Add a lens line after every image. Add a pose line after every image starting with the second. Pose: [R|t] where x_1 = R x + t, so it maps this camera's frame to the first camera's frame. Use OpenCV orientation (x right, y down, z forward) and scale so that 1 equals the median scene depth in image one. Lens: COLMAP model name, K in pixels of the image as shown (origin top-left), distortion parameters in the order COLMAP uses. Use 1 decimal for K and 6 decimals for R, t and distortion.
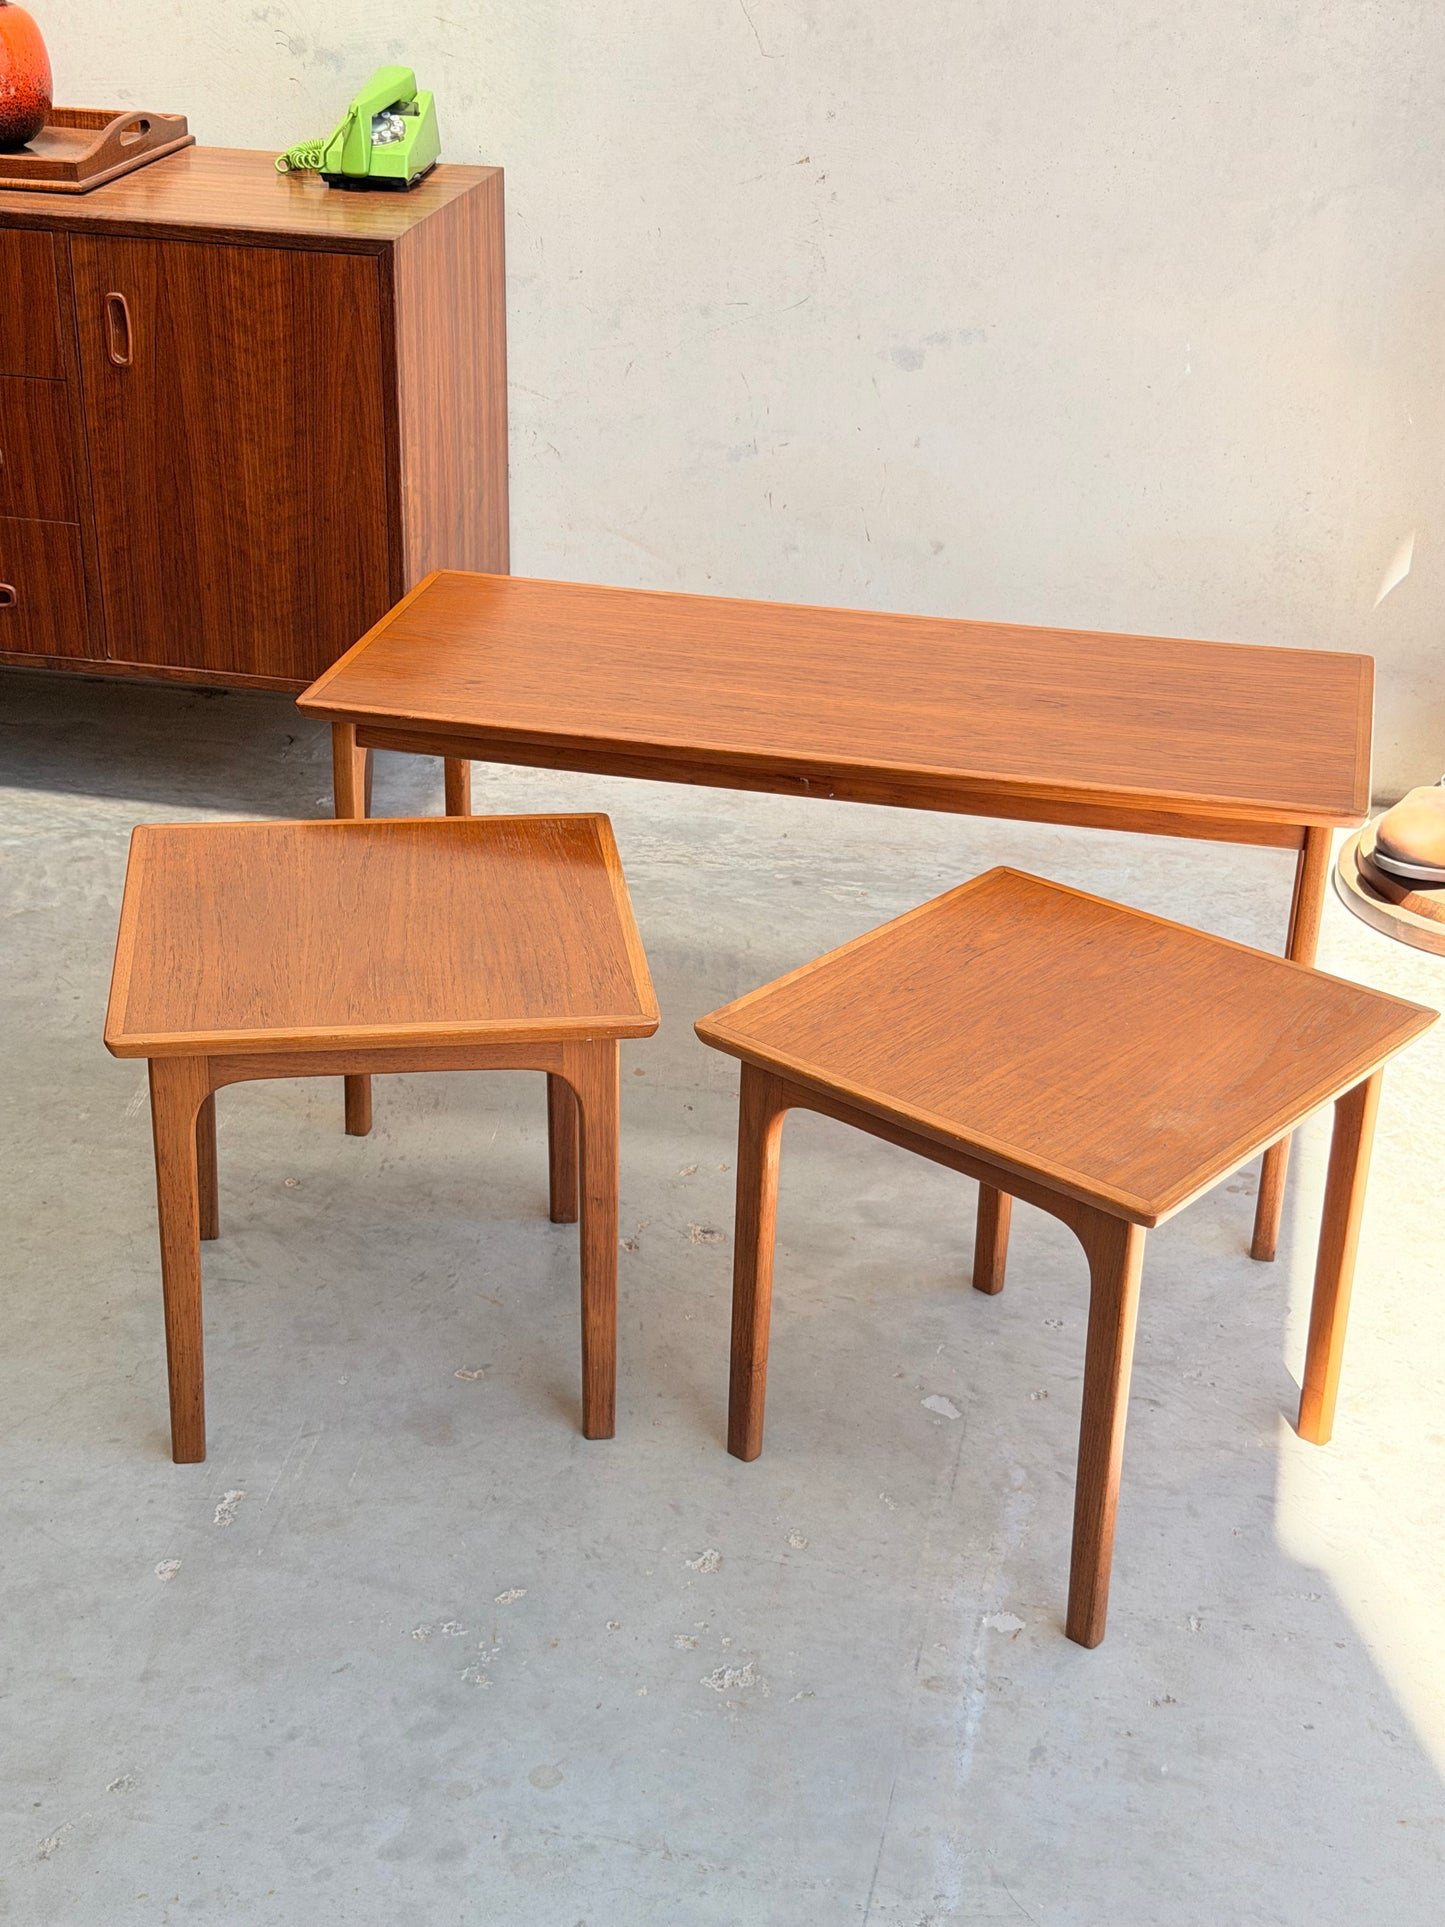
lens RADIAL K [[2745.5, 0, 704.3], [0, 2745.5, 964.6], [0, 0, 1]] dist [0.179583, -0.308908]
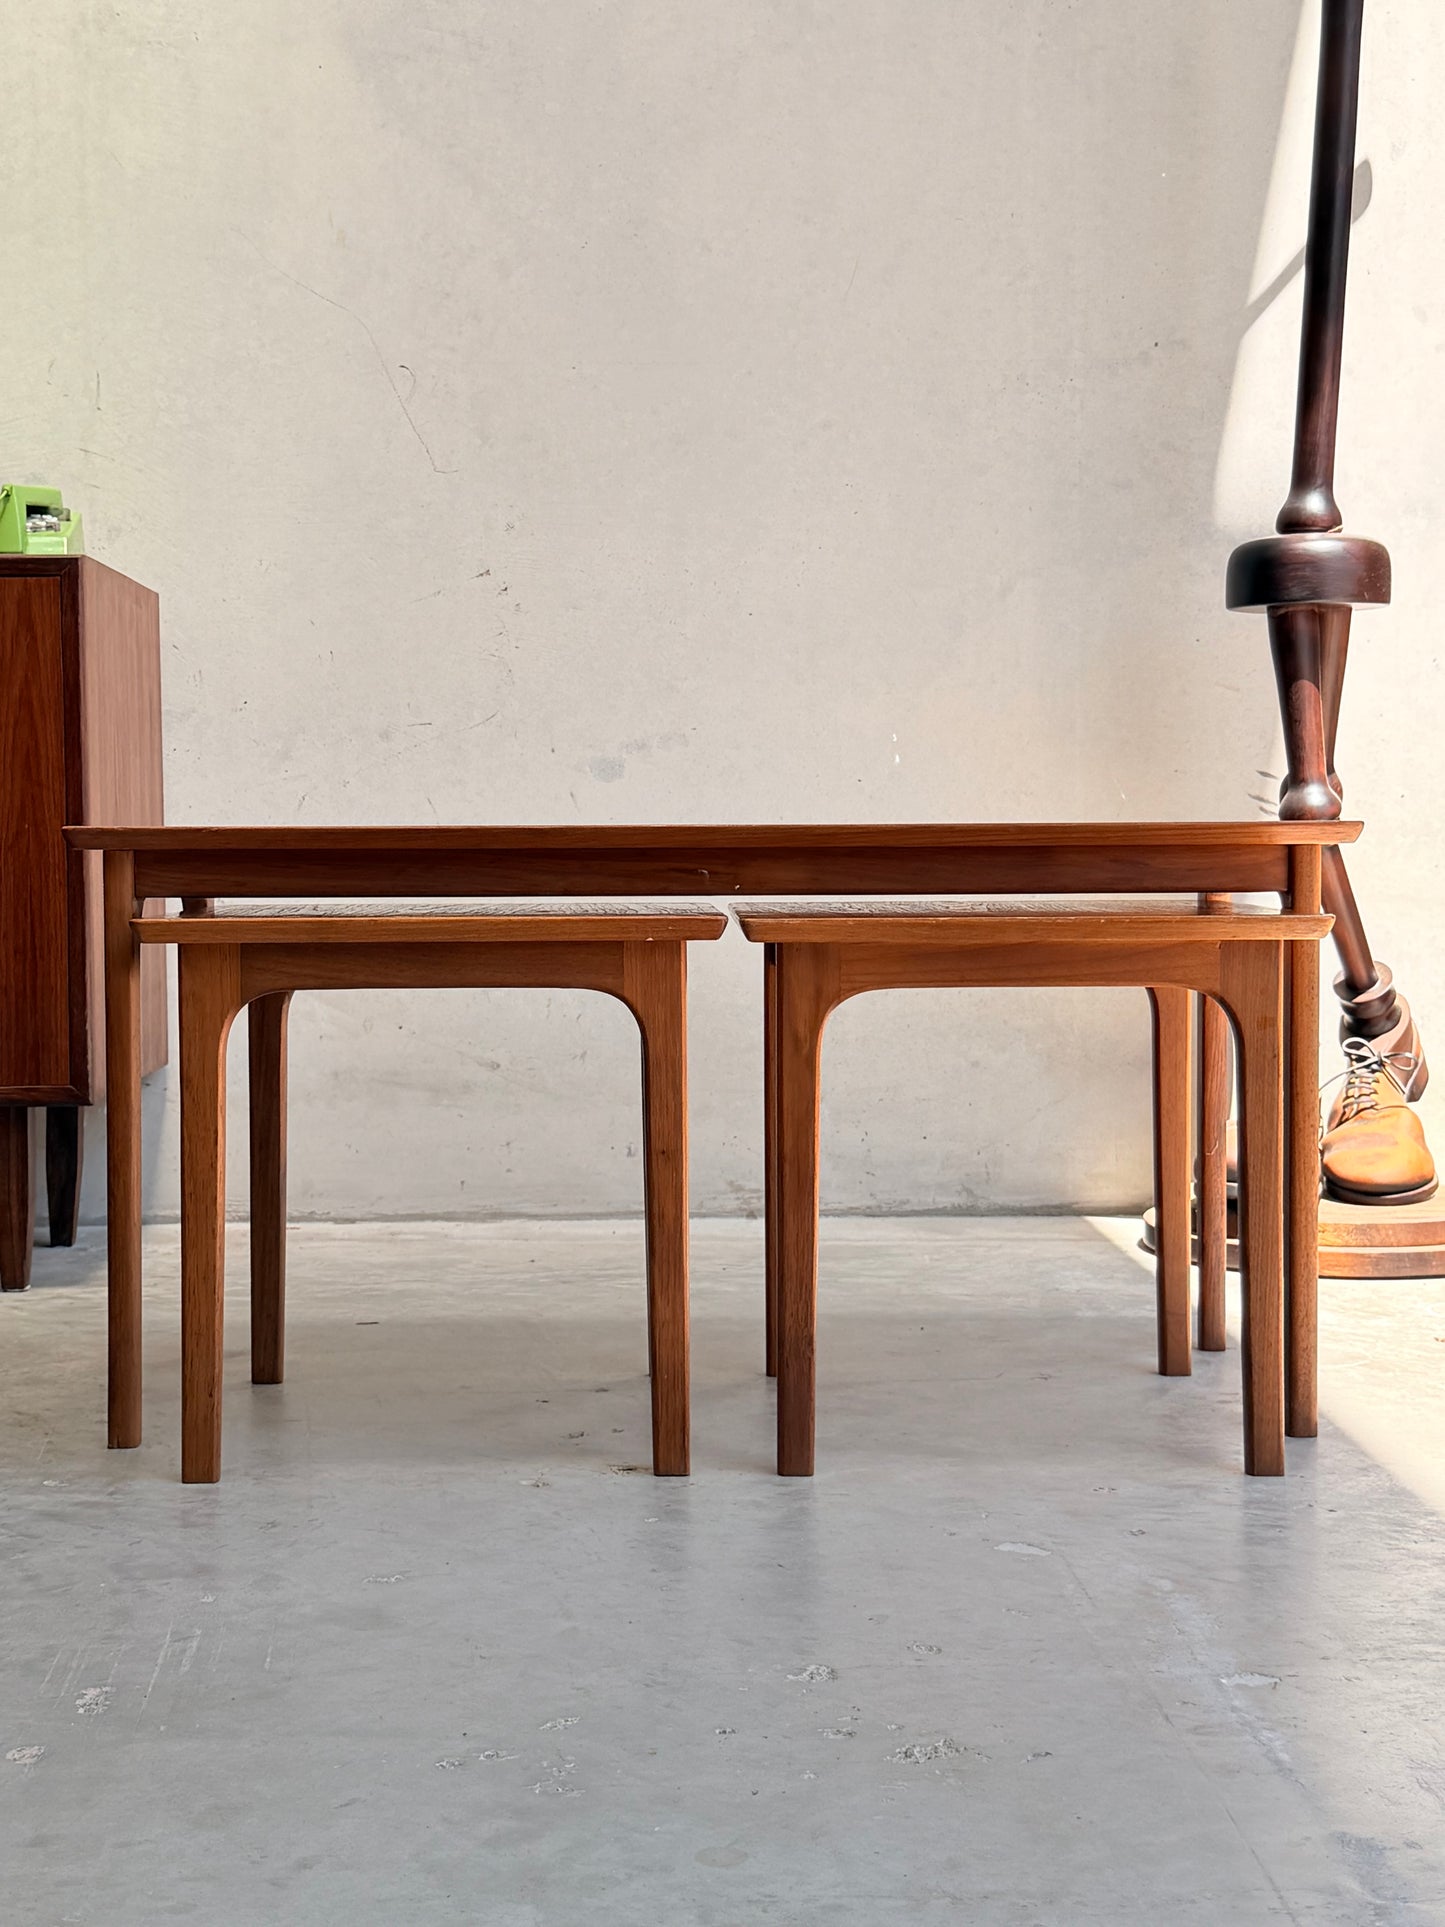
lens RADIAL K [[2668.7, 0, 715.6], [0, 2668.7, 959.4], [0, 0, 1]] dist [0.154089, -0.156764]
pose [[0.969453, -0.039690, 0.242045, -0.156424], [0.132431, 0.915321, -0.380329, 0.264494], [-0.206453, 0.400765, 0.892617, 0.281269]]
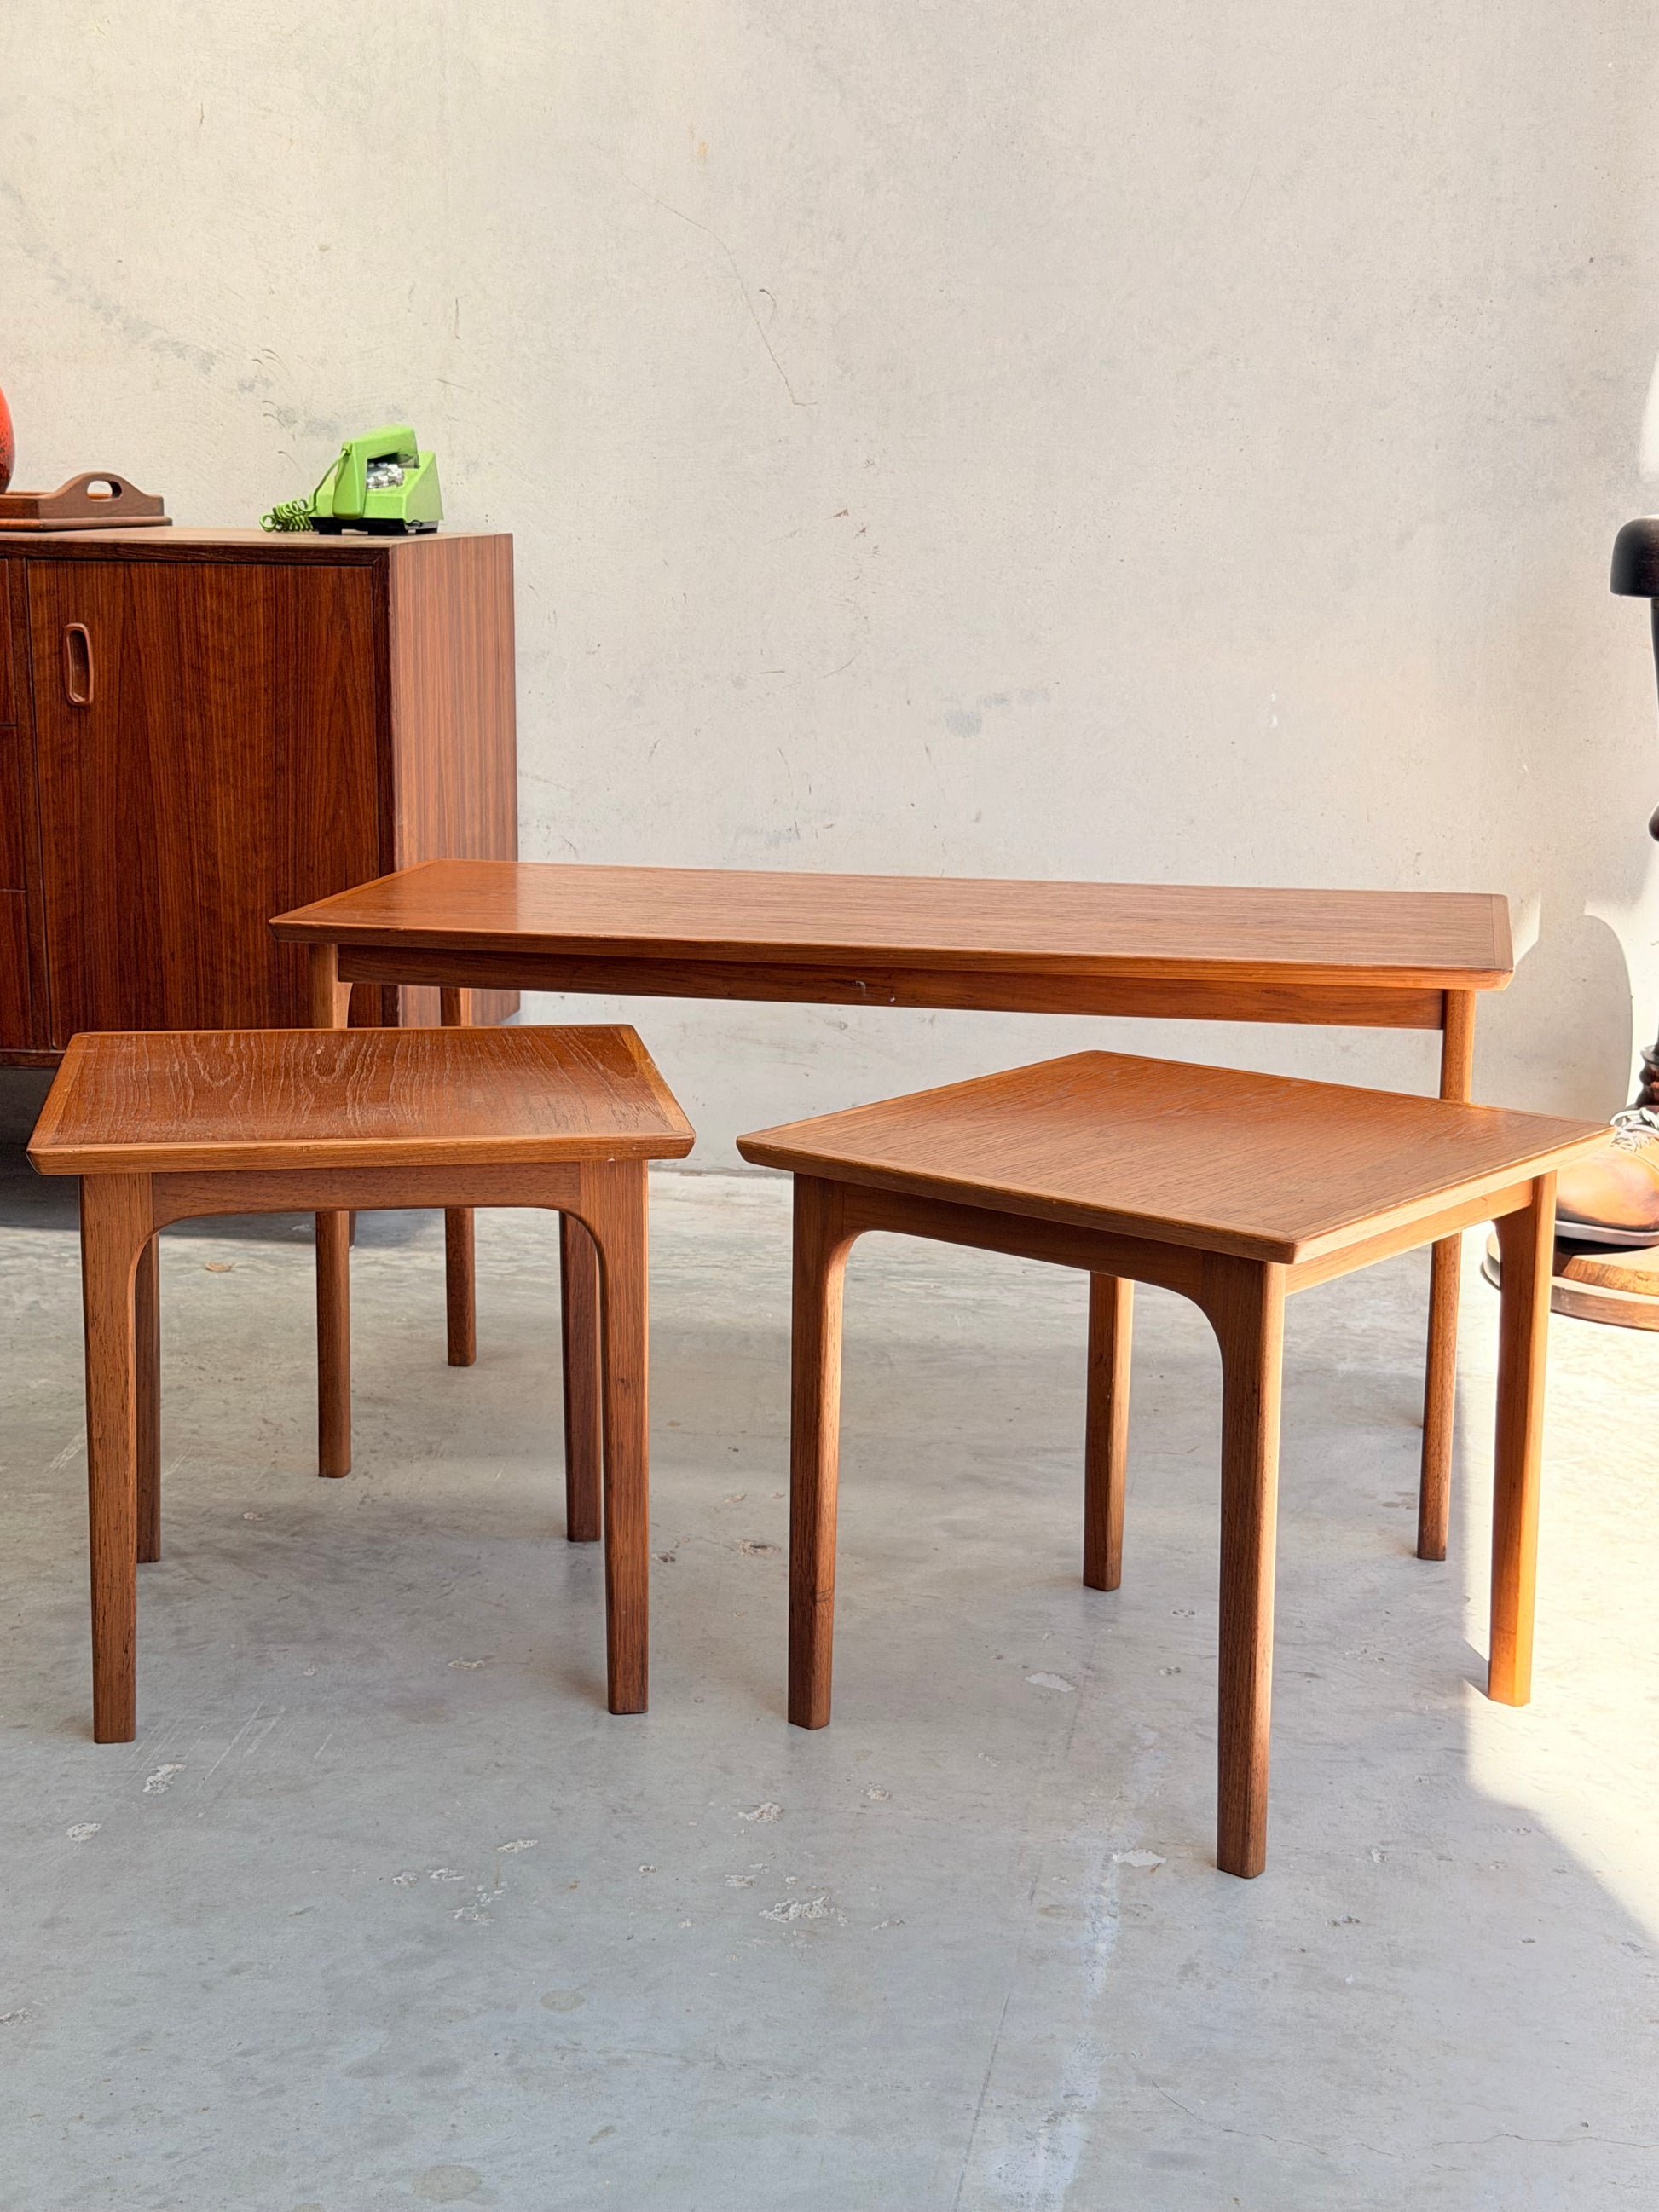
lens RADIAL K [[3156.3, 0, 823.4], [0, 3156.3, 1100.6], [0, 0, 1]] dist [0.158769, -0.148728]
pose [[0.999463, -0.019825, 0.026104, -0.001756], [0.025724, 0.967960, -0.249784, 0.212841], [-0.020316, 0.250321, 0.967950, 0.052183]]
